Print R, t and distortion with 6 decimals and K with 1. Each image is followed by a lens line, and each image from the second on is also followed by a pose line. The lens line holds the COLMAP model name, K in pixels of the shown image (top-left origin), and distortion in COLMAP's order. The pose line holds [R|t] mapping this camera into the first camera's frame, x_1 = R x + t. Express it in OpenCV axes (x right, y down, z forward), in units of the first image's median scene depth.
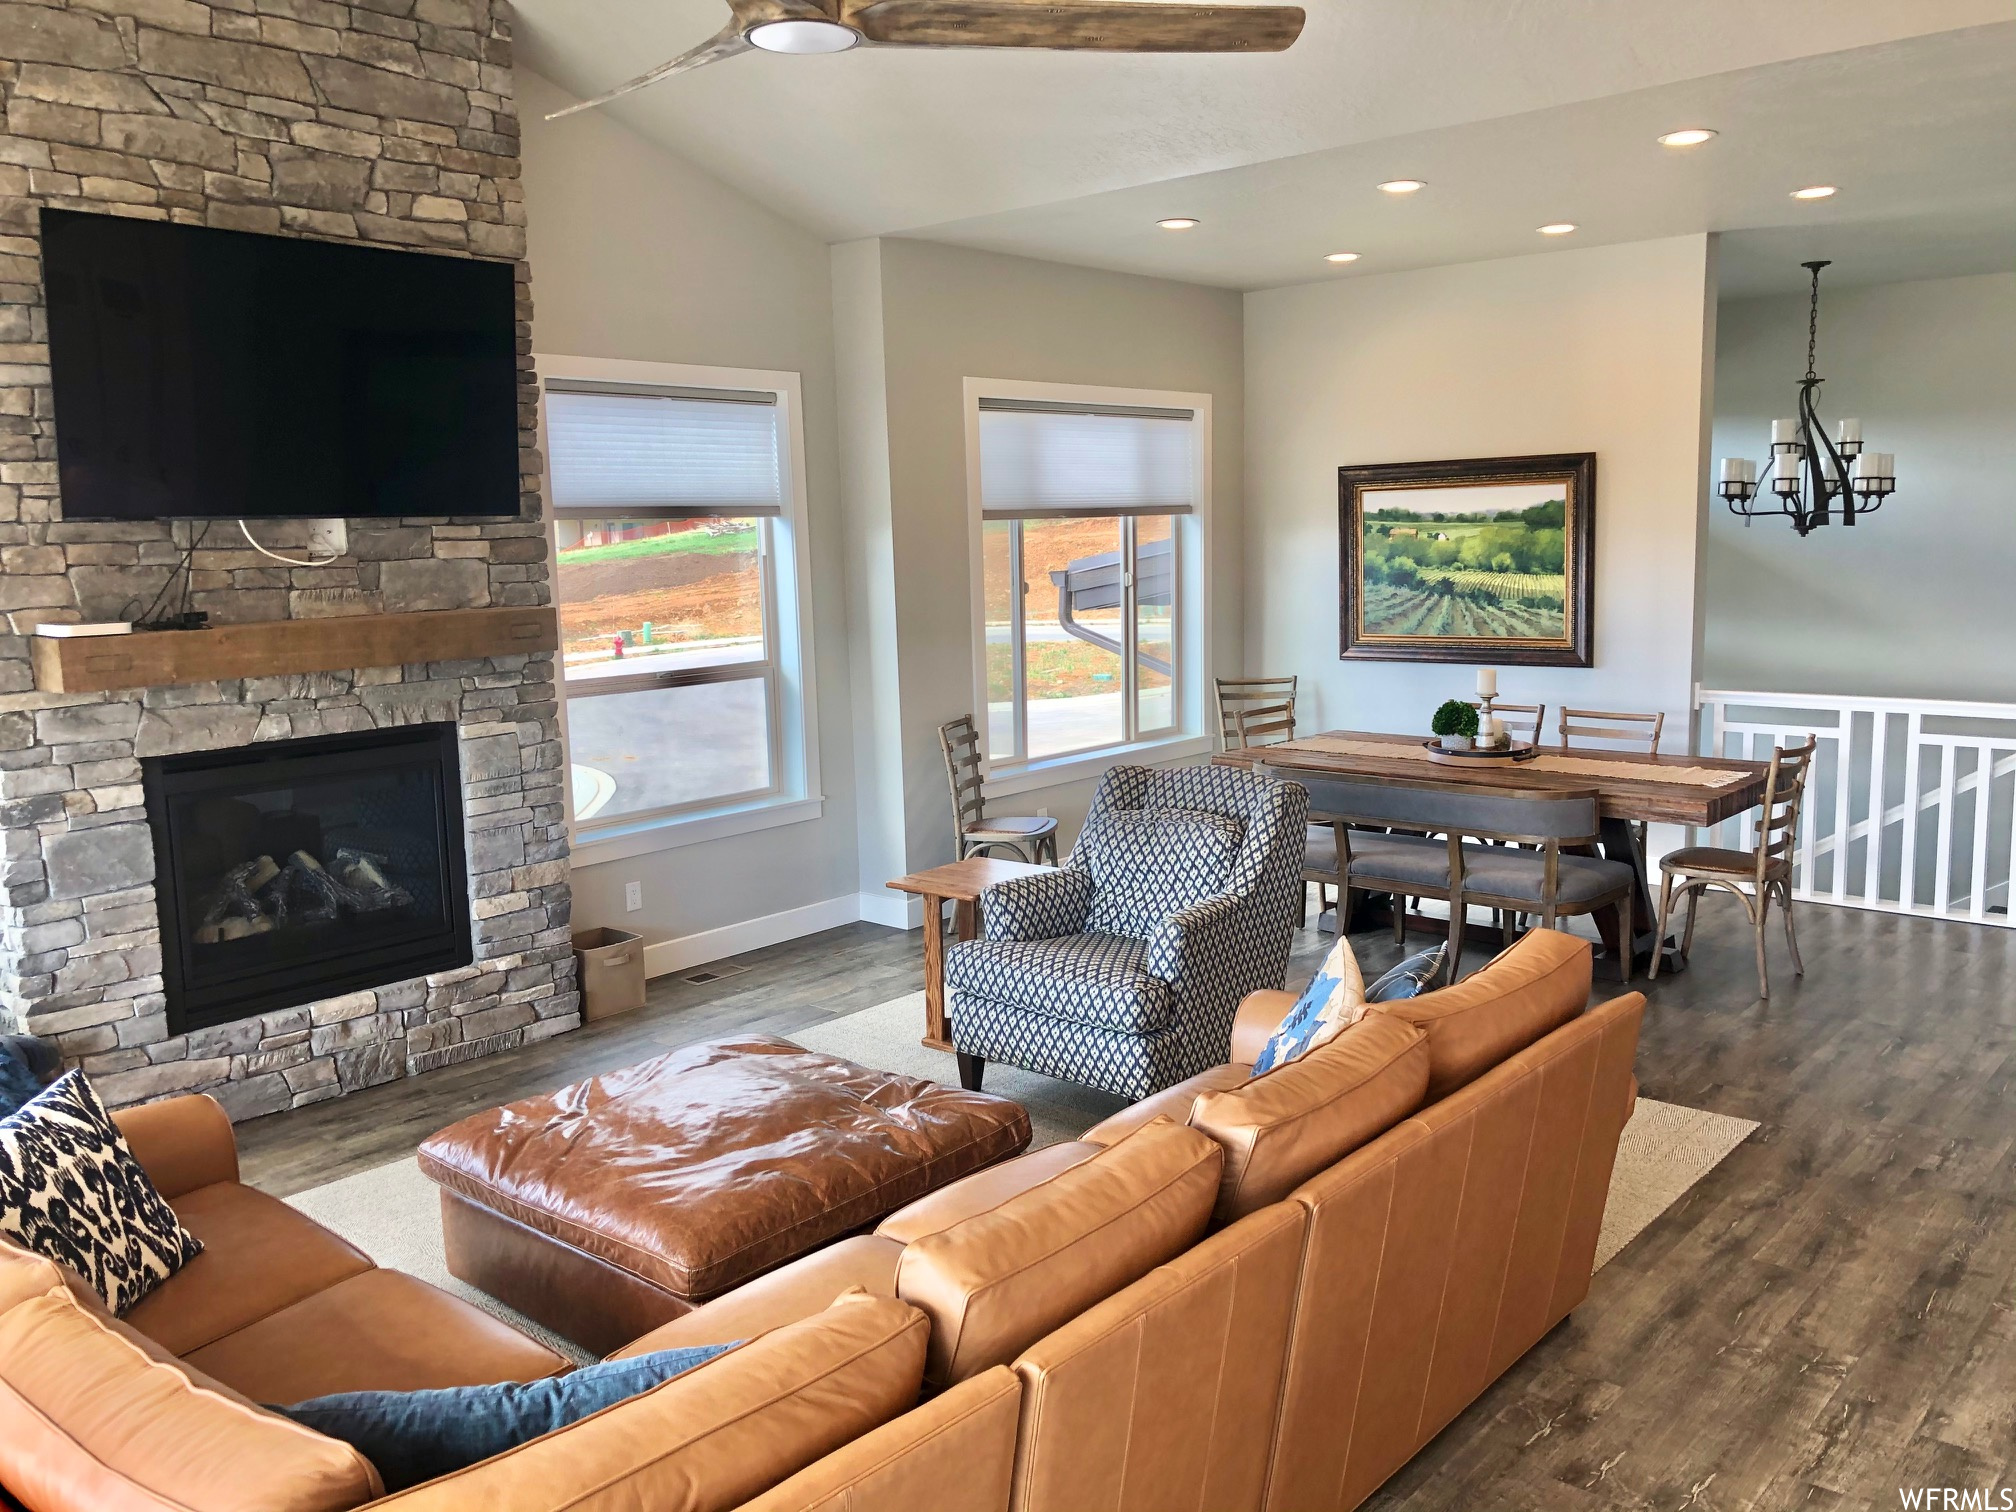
lens RADIAL K [[1643.6, 0, 1020.4], [0, 1643.6, 751.3], [0, 0, 1]] dist [0.019048, -0.004329]
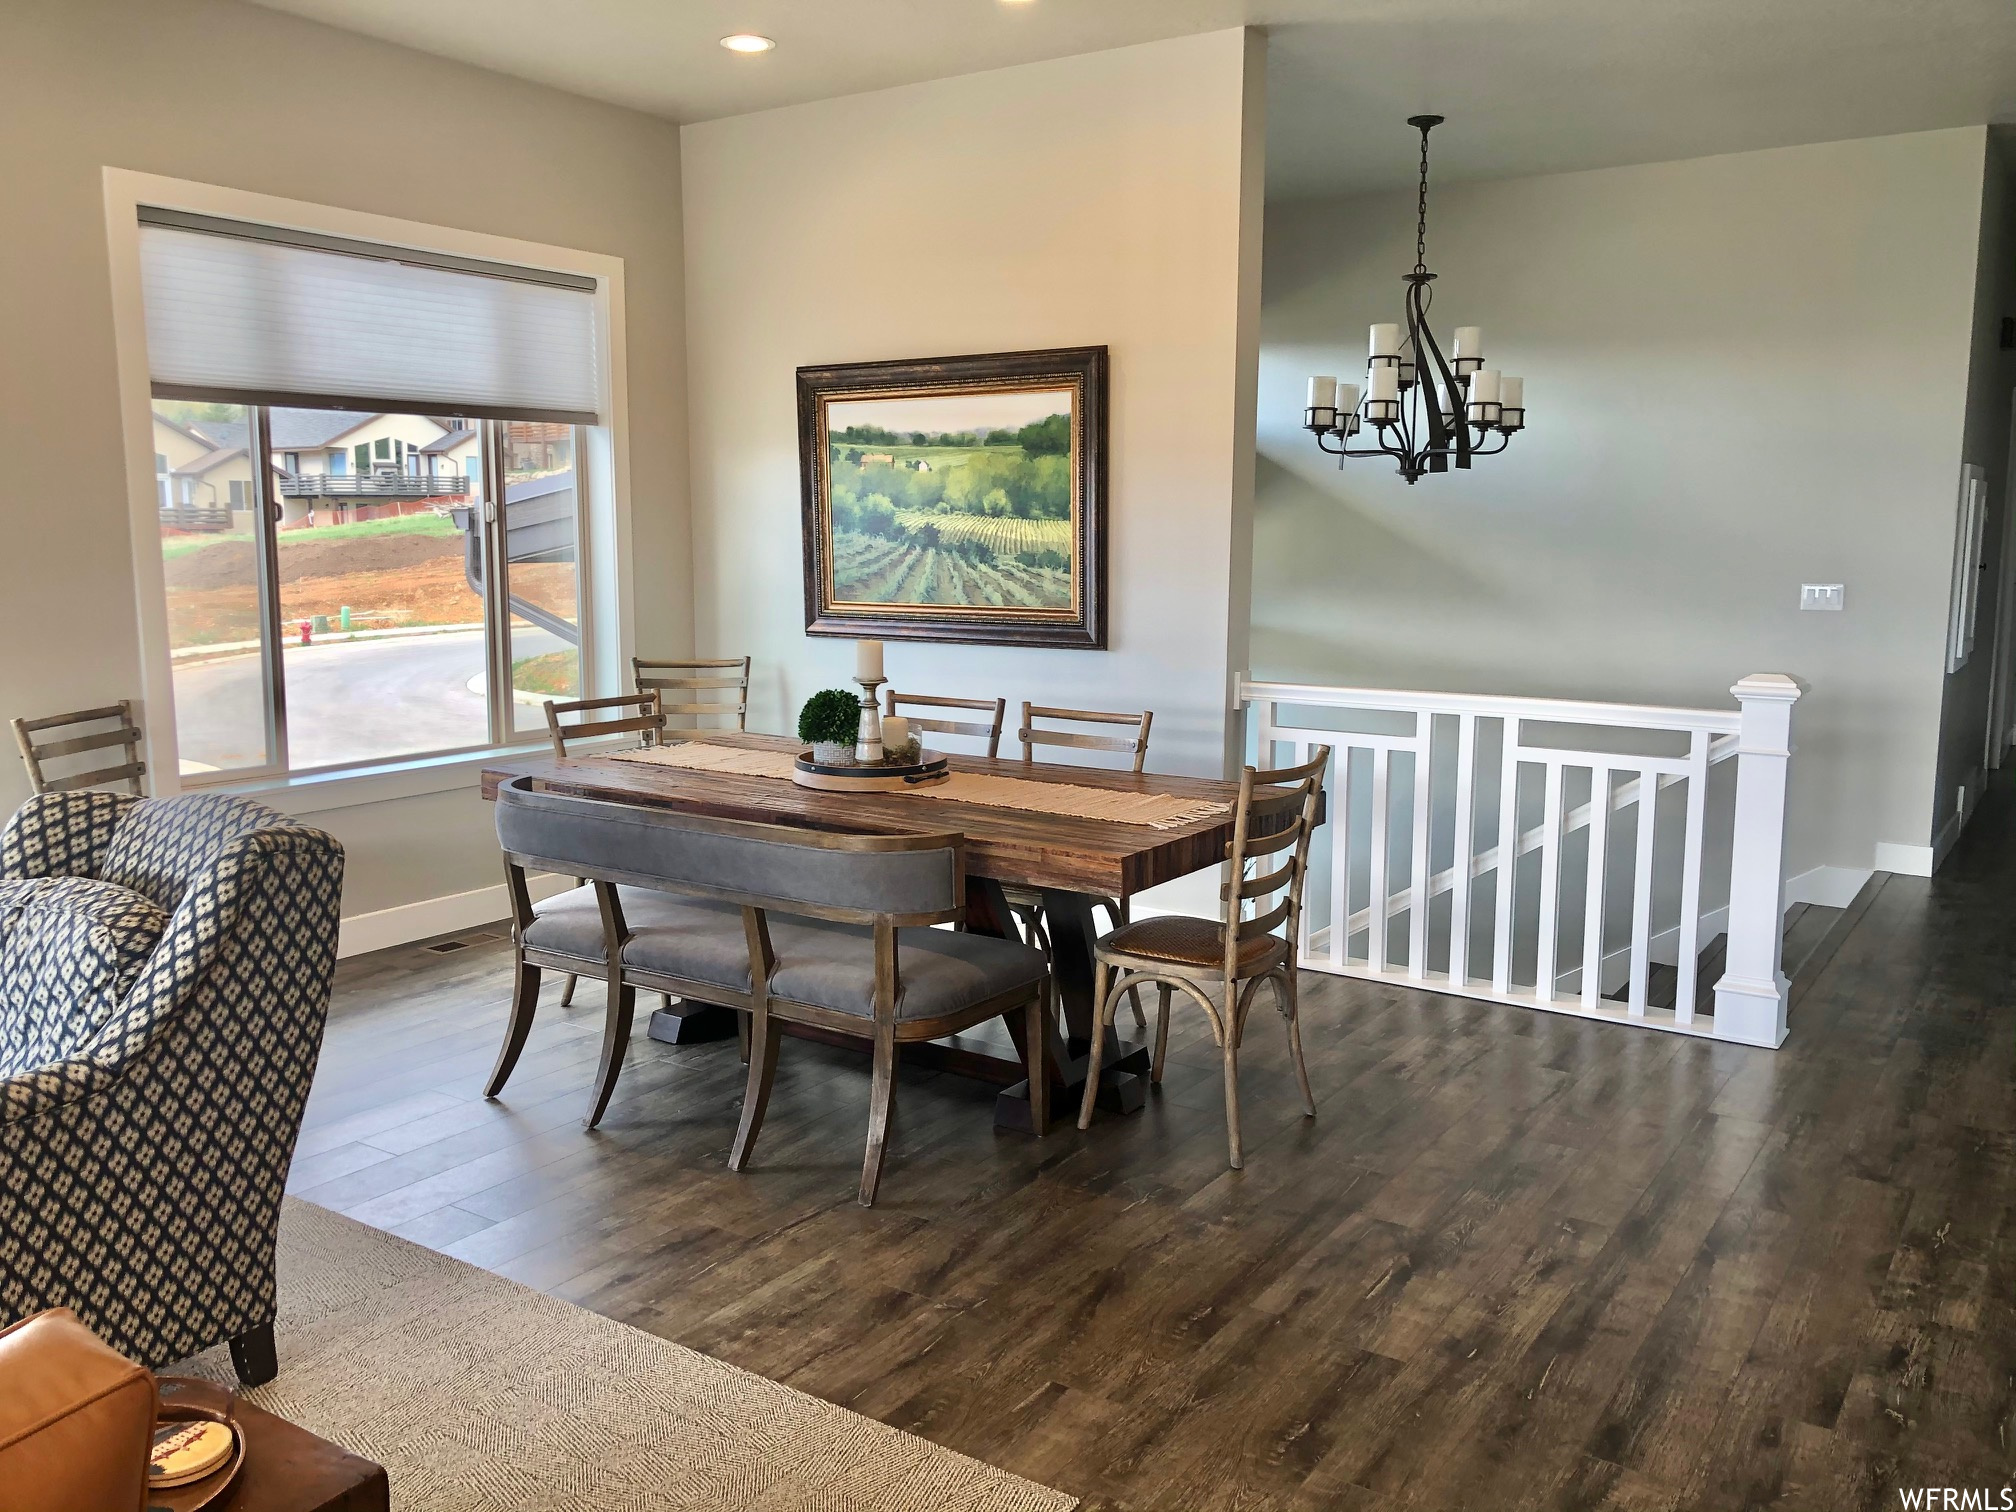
lens RADIAL K [[1637.2, 0, 1040.2], [0, 1637.2, 751.5], [0, 0, 1]] dist [0.198228, -0.538636]
pose [[0.990184, 0.009147, 0.139468, 0.218978], [-0.009047, 0.999958, -0.001354, -0.005110], [-0.139474, 0.000079, 0.990226, 0.293698]]
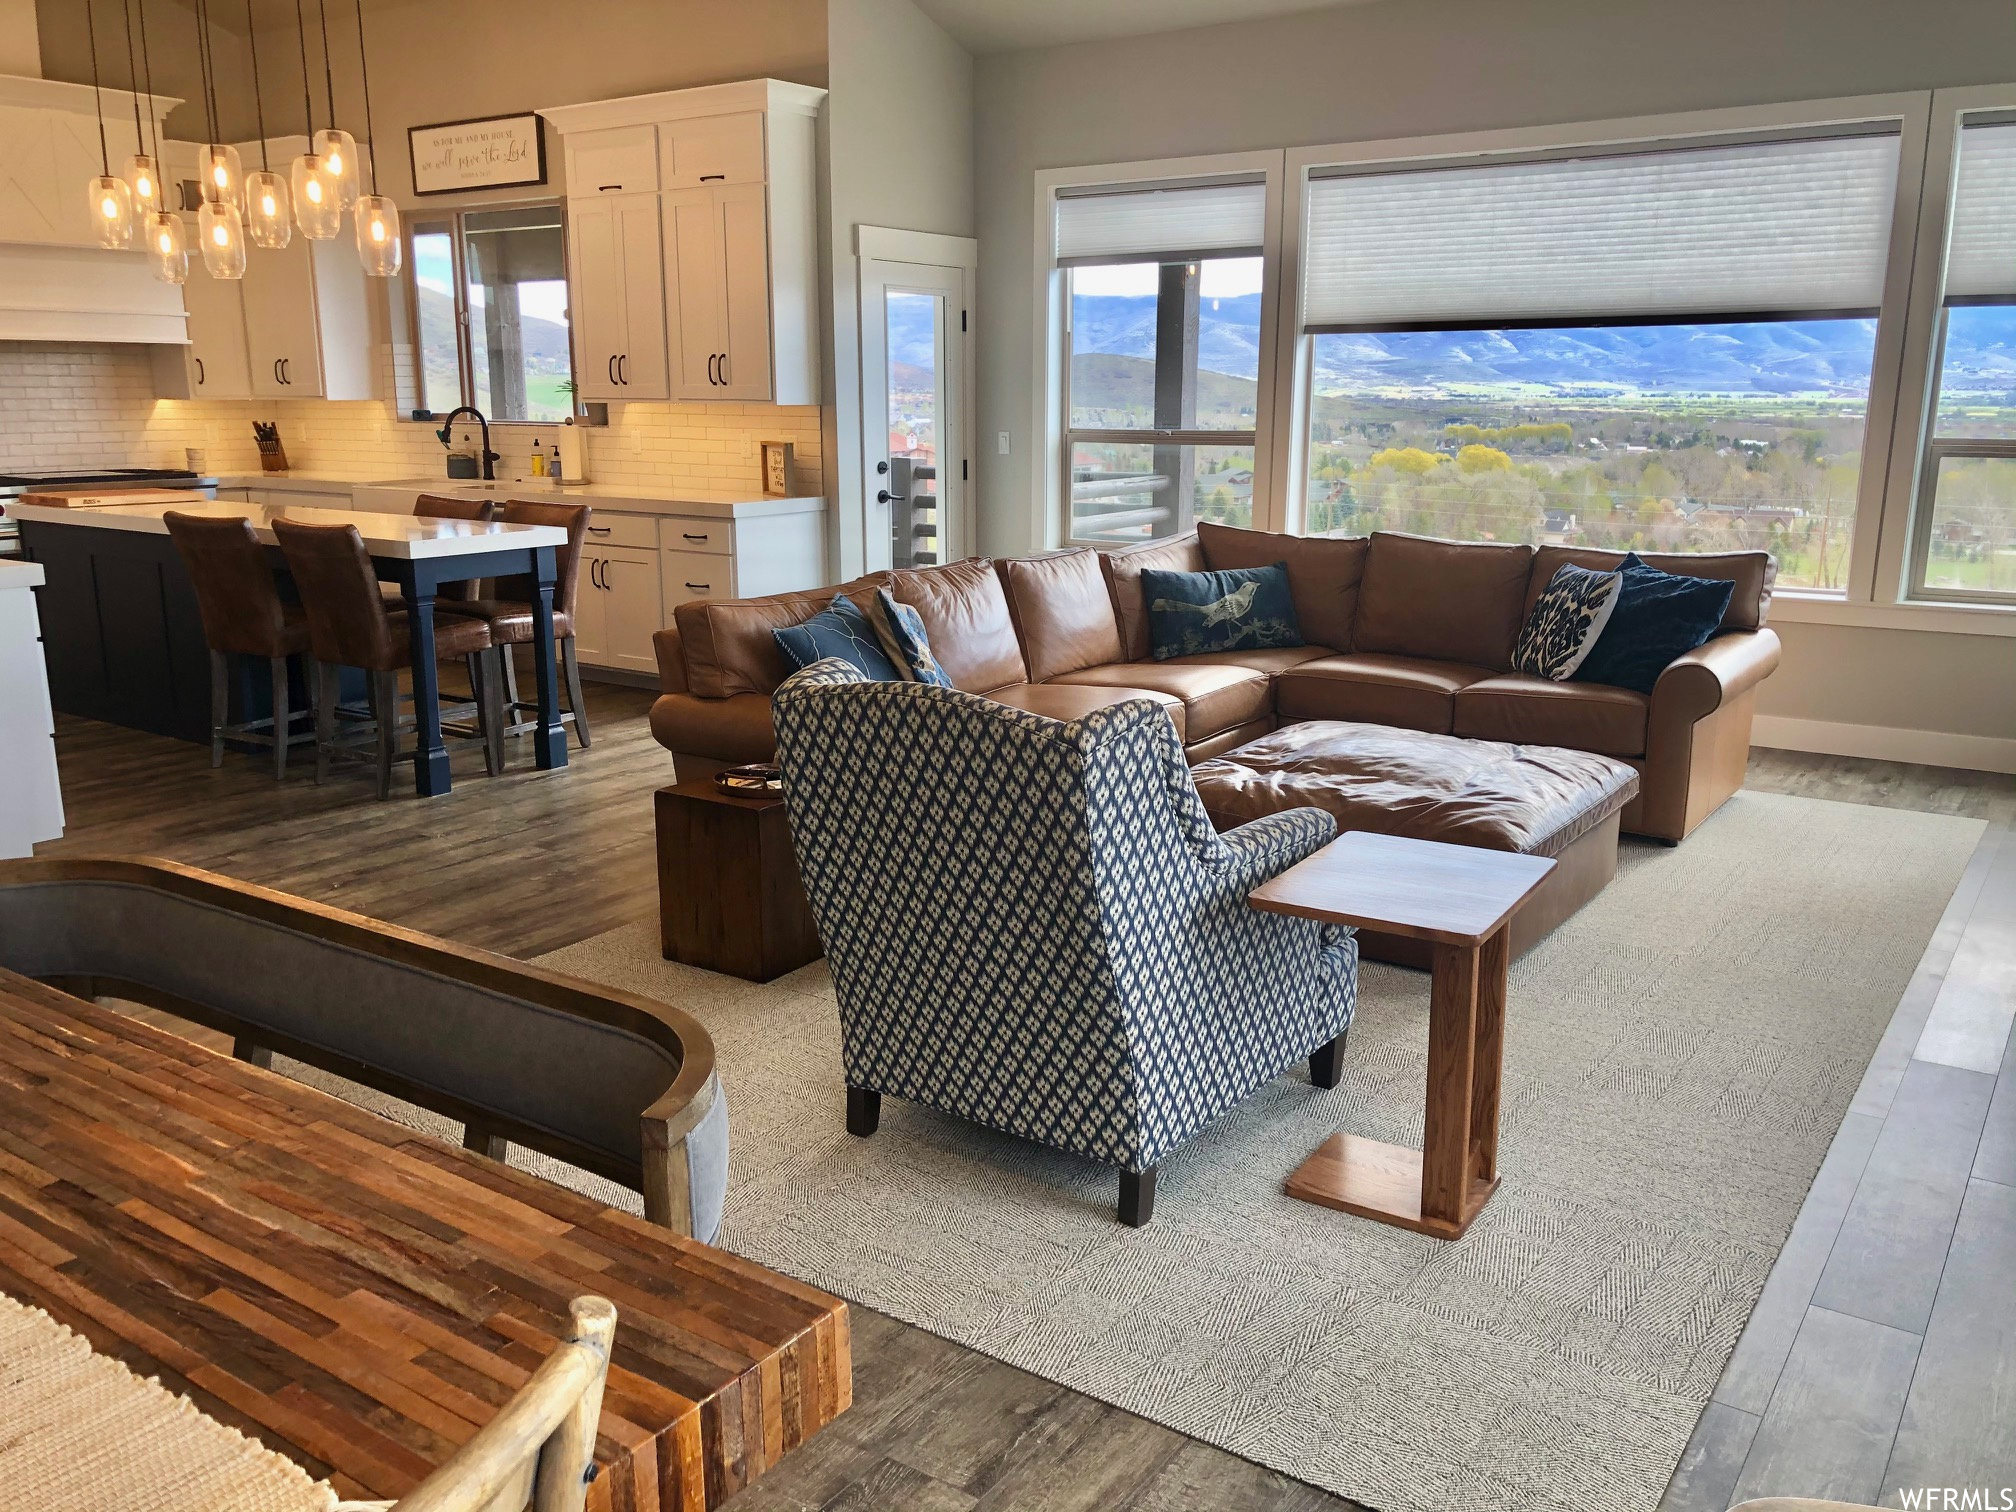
lens RADIAL K [[1643.6, 0, 1020.4], [0, 1643.6, 751.3], [0, 0, 1]] dist [0.019048, -0.004329]
pose [[-0.993648, 0.050763, -0.100431, 0.099263], [0.011976, 0.935107, 0.354163, -0.101543], [0.111892, 0.350711, -0.929775, 1.024792]]
